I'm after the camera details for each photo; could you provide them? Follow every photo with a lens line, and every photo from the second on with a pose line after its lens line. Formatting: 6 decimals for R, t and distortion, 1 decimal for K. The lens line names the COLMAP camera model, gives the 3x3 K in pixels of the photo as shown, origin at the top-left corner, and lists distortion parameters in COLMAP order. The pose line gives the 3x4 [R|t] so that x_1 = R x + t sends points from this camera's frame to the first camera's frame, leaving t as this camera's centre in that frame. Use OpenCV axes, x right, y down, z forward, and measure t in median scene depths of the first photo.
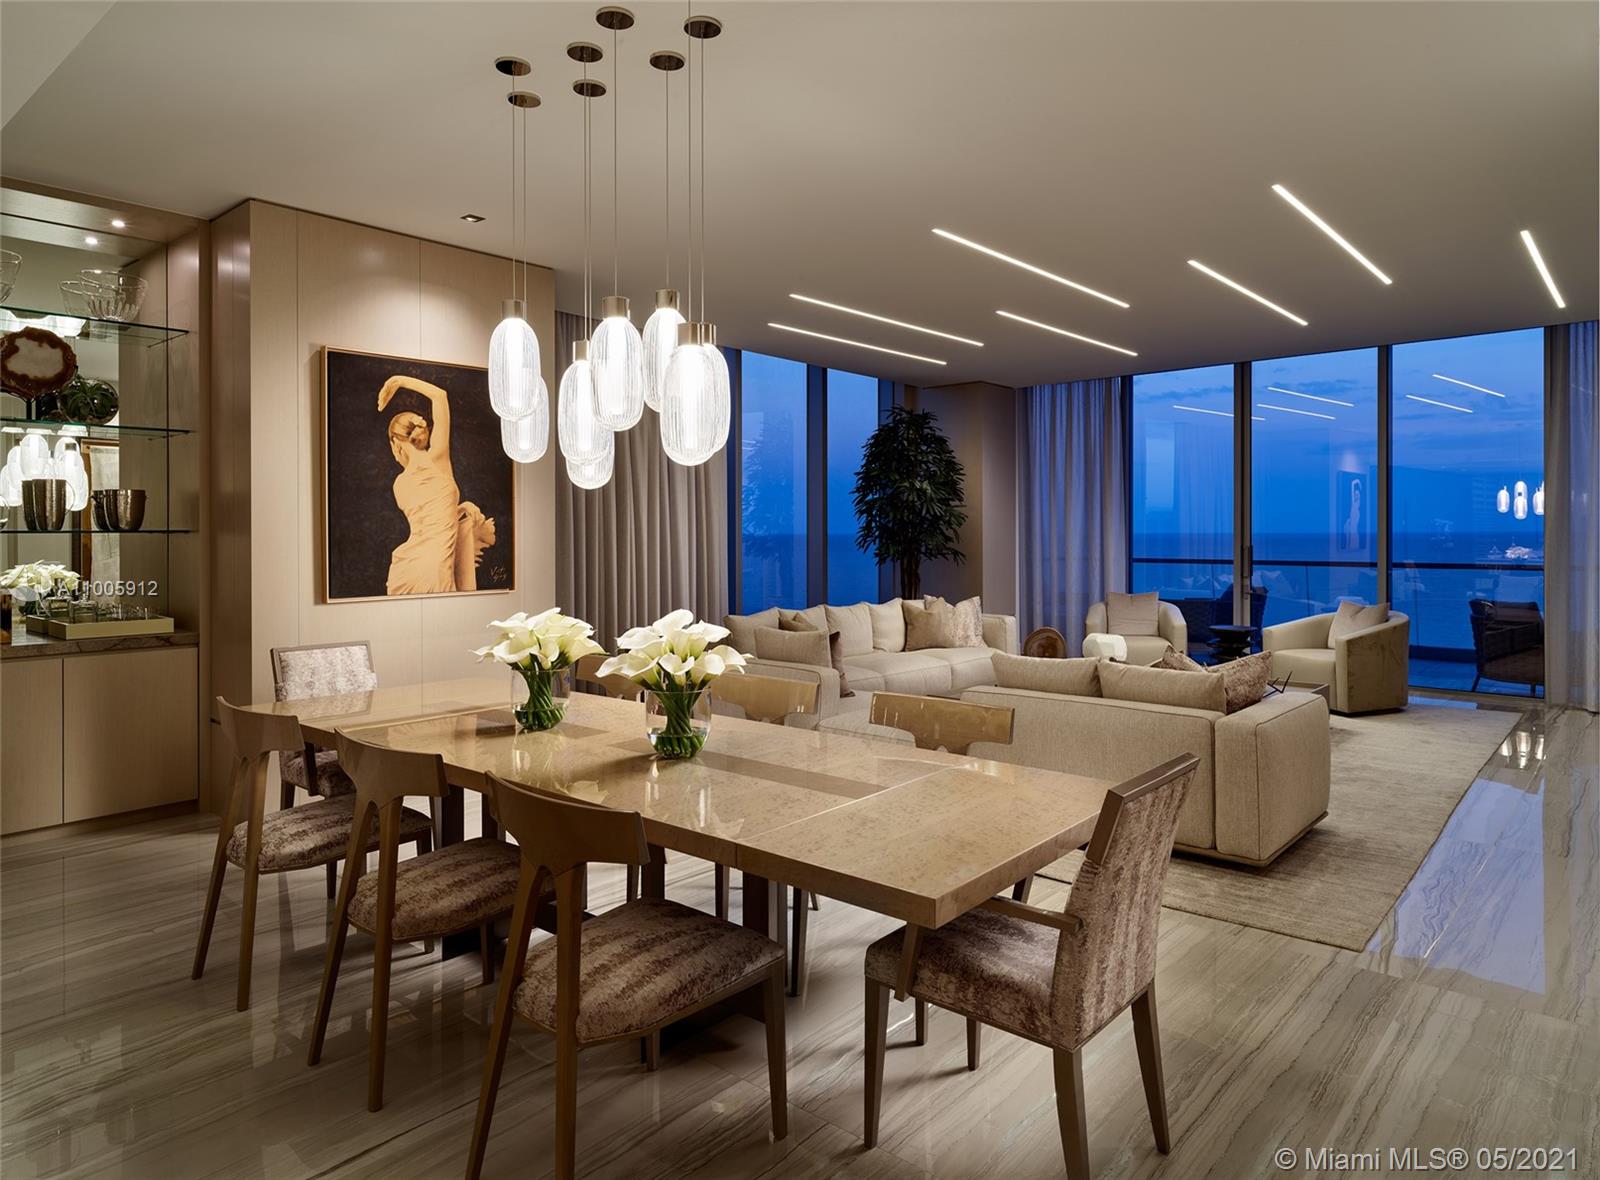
lens RADIAL K [[1013.7, 0, 798.6], [0, 1013.7, 540.6], [0, 0, 1]] dist [0.000371, 0.000458]
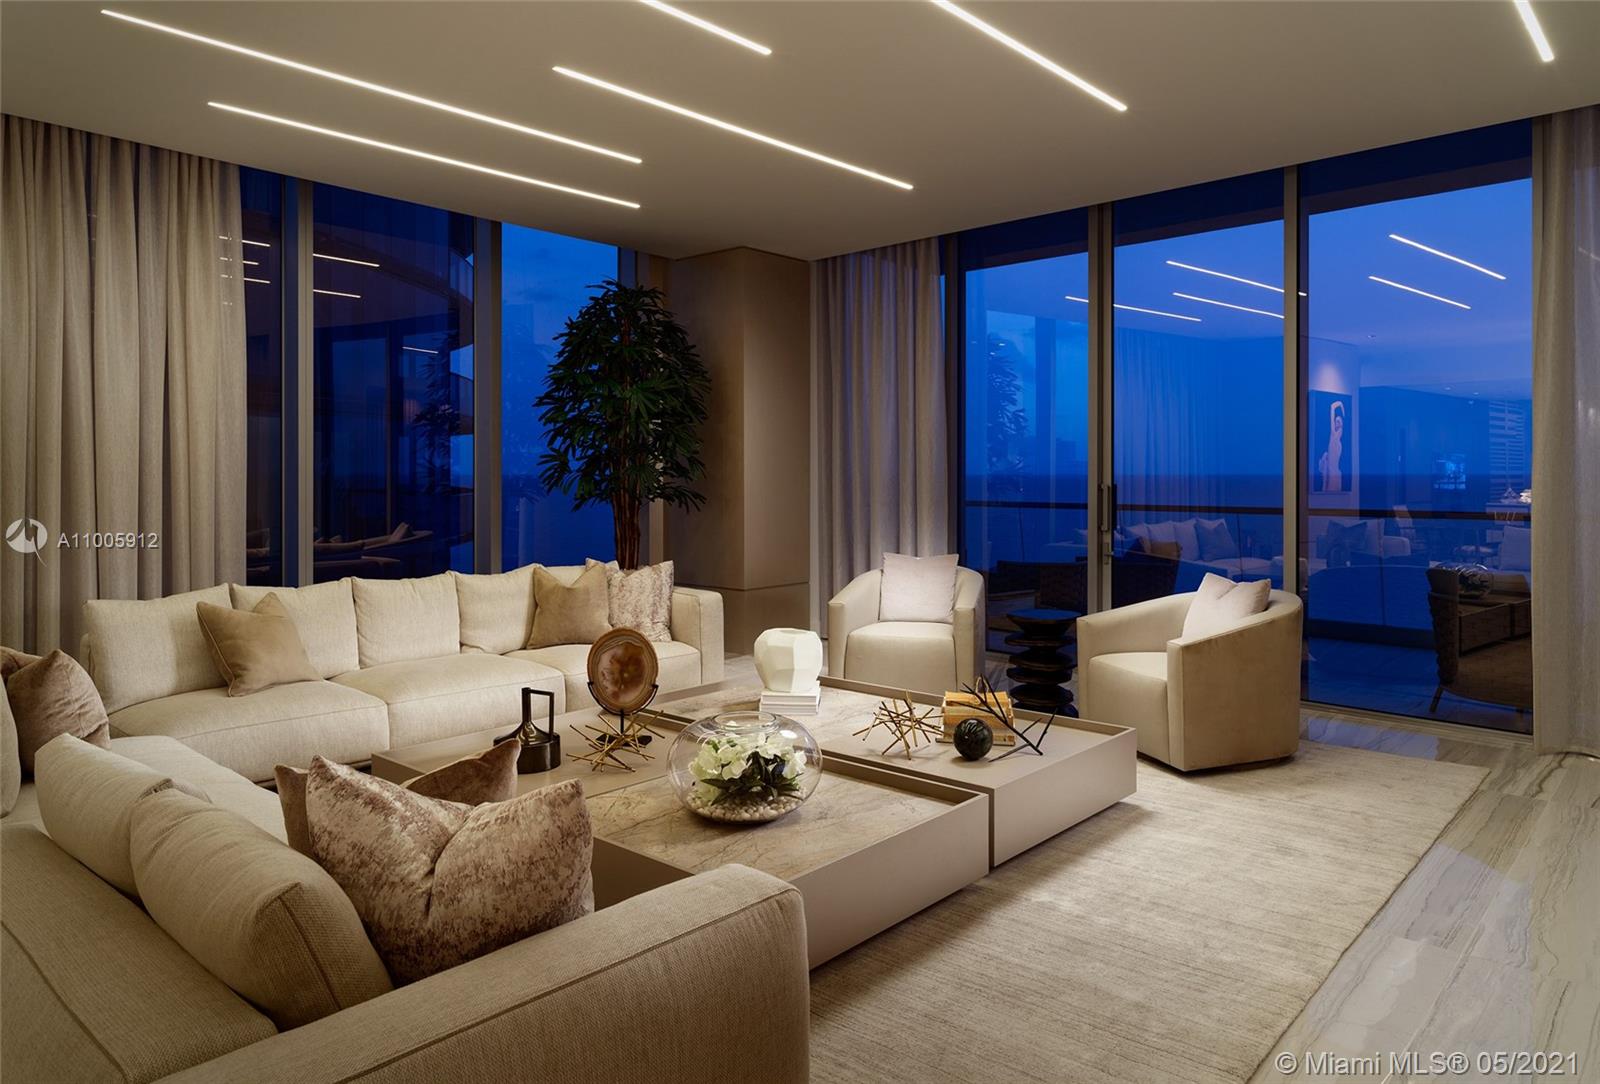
lens RADIAL K [[1091.8, 0, 801.5], [0, 1091.8, 480.5], [0, 0, 1]] dist [0.004027, 0.000630]
pose [[0.999992, 0.002384, 0.003161, 0.422318], [-0.002382, 0.999997, -0.000676, 0.006182], [-0.003162, 0.000668, 0.999995, 0.493375]]
